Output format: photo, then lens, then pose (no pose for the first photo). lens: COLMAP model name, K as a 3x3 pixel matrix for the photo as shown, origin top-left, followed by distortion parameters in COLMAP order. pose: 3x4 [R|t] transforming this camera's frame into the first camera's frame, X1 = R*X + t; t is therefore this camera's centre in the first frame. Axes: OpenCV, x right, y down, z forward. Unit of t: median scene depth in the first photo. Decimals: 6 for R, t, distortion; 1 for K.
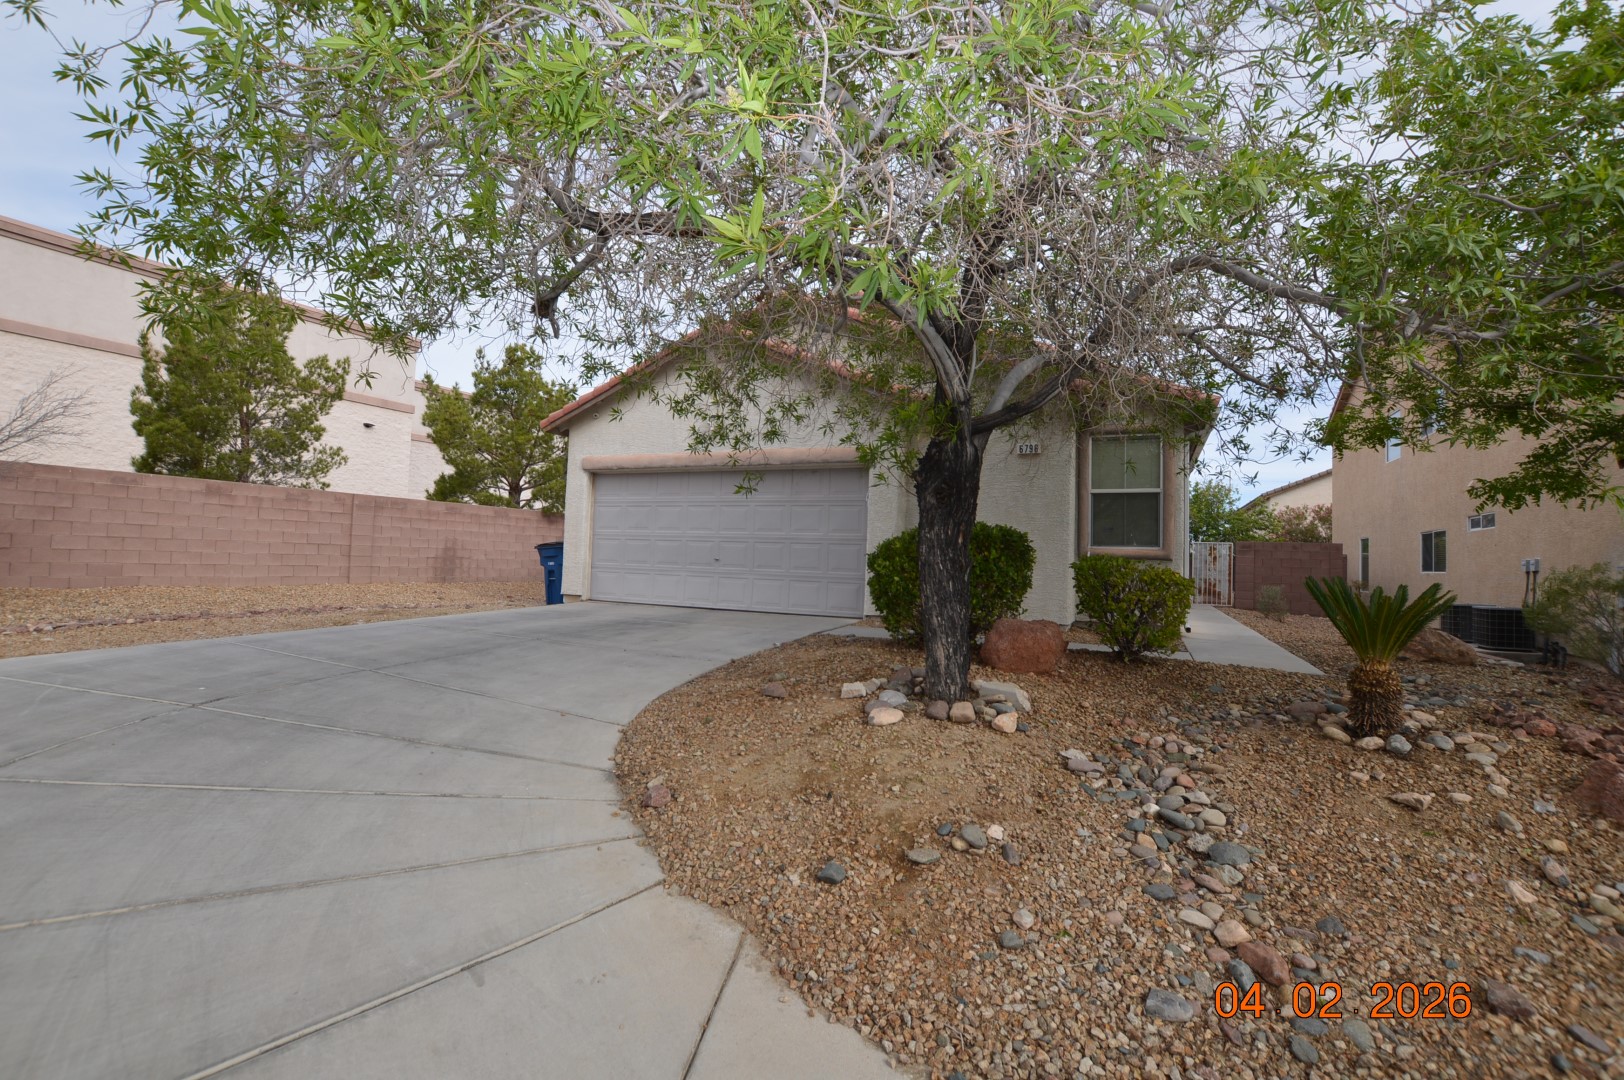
lens RADIAL K [[715.7, 0, 817.1], [0, 715.7, 535.7], [0, 0, 1]] dist [-0.029741, 0.000352]
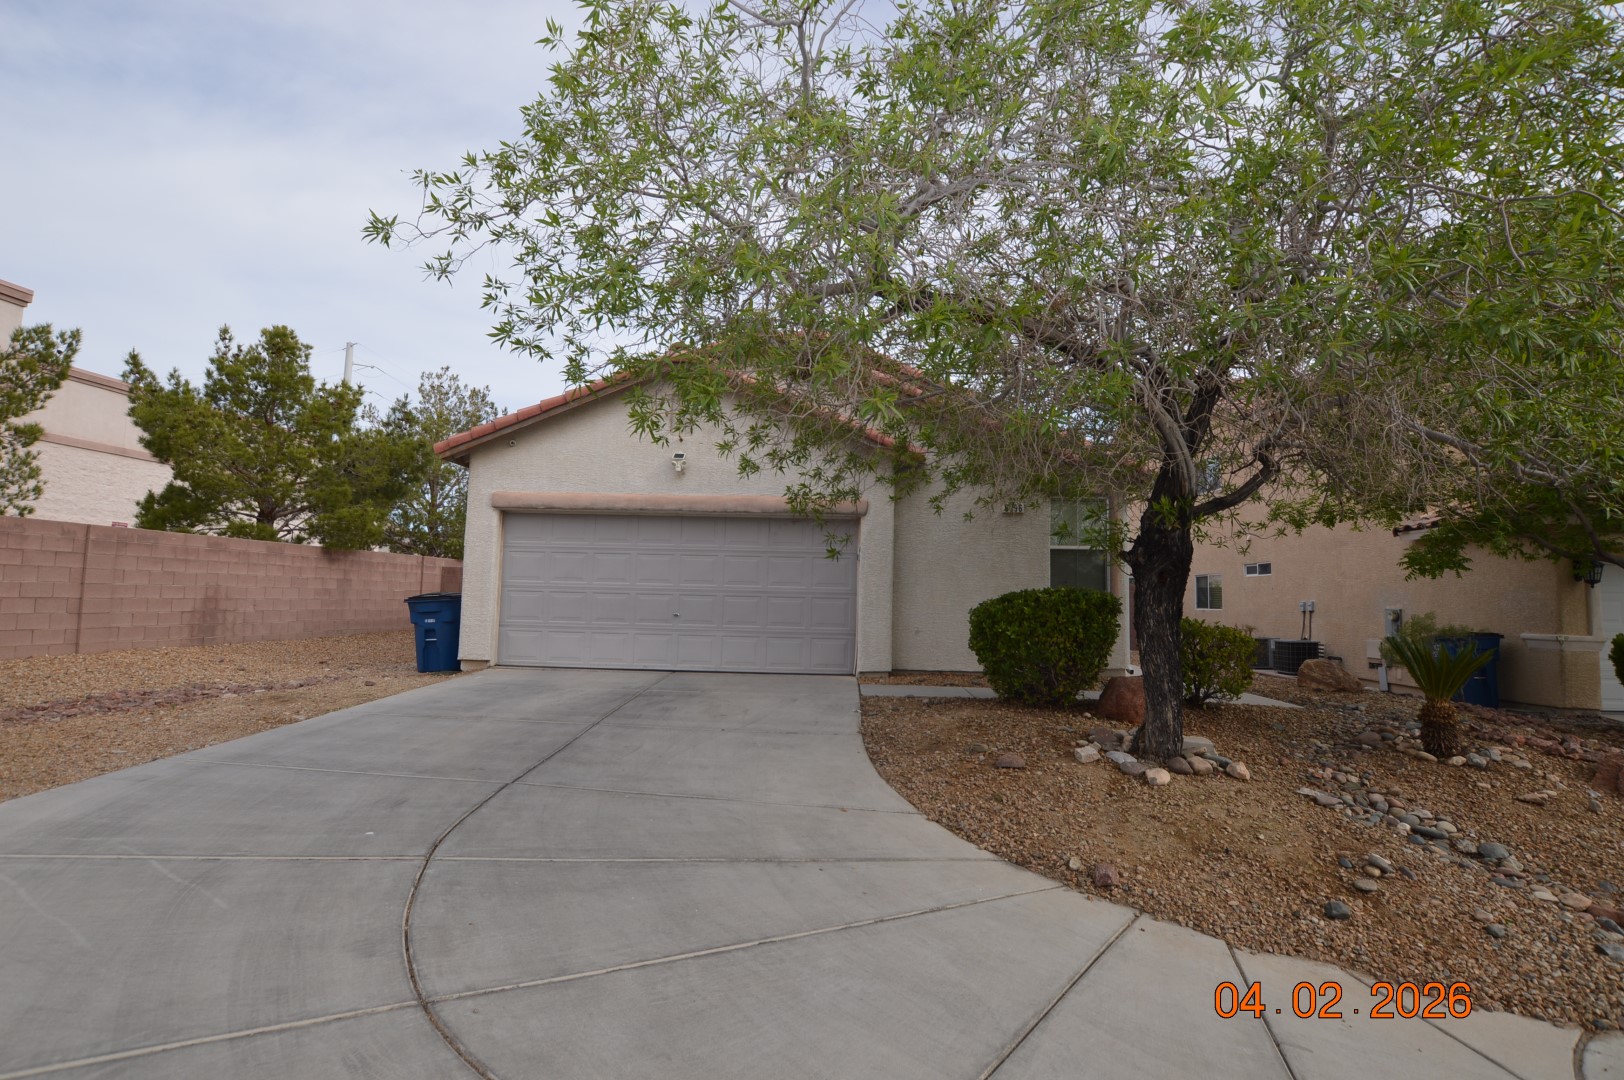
lens RADIAL K [[787.6, 0, 809.5], [0, 787.6, 536.8], [0, 0, 1]] dist [-0.025166, 0.001103]
pose [[0.924451, 0.017535, 0.380897, -0.348348], [-0.005278, 0.999435, -0.033201, -0.031426], [-0.381264, 0.028682, 0.924021, 0.024480]]
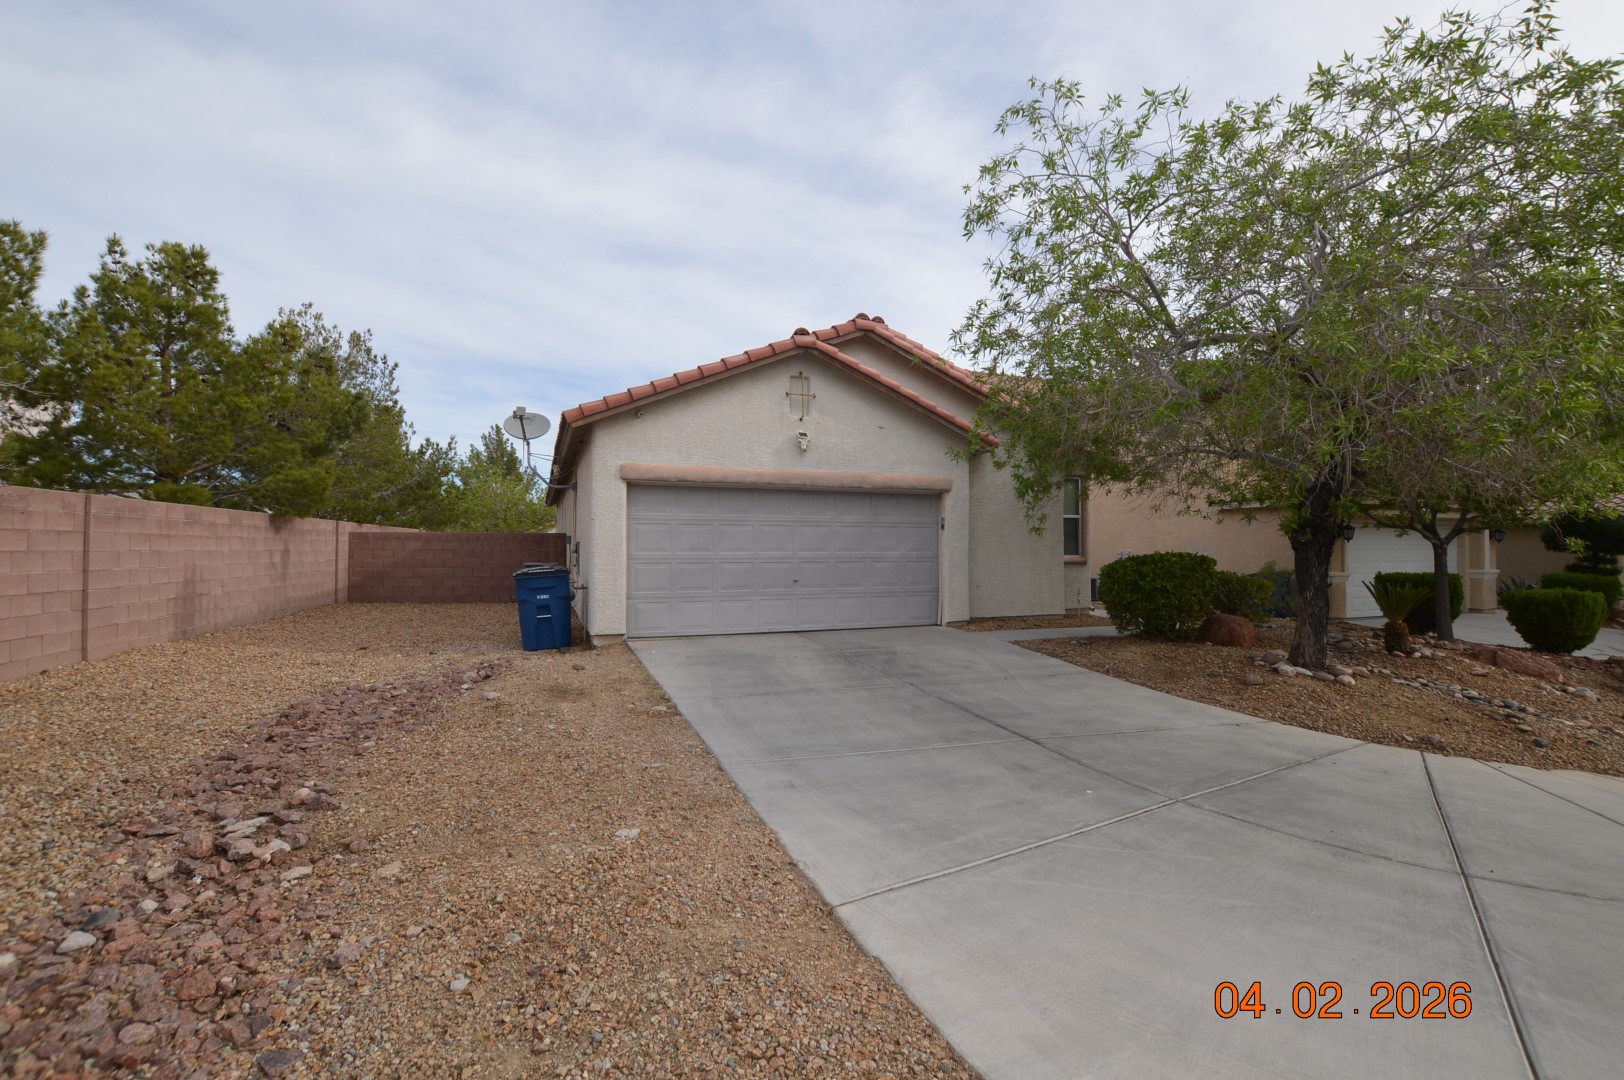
lens RADIAL K [[715.7, 0, 817.1], [0, 715.7, 535.7], [0, 0, 1]] dist [-0.029741, 0.000352]
pose [[0.704755, -0.019561, 0.709181, -0.779205], [-0.002462, 0.999546, 0.030017, -0.055311], [-0.709447, -0.022901, 0.704387, 0.282365]]
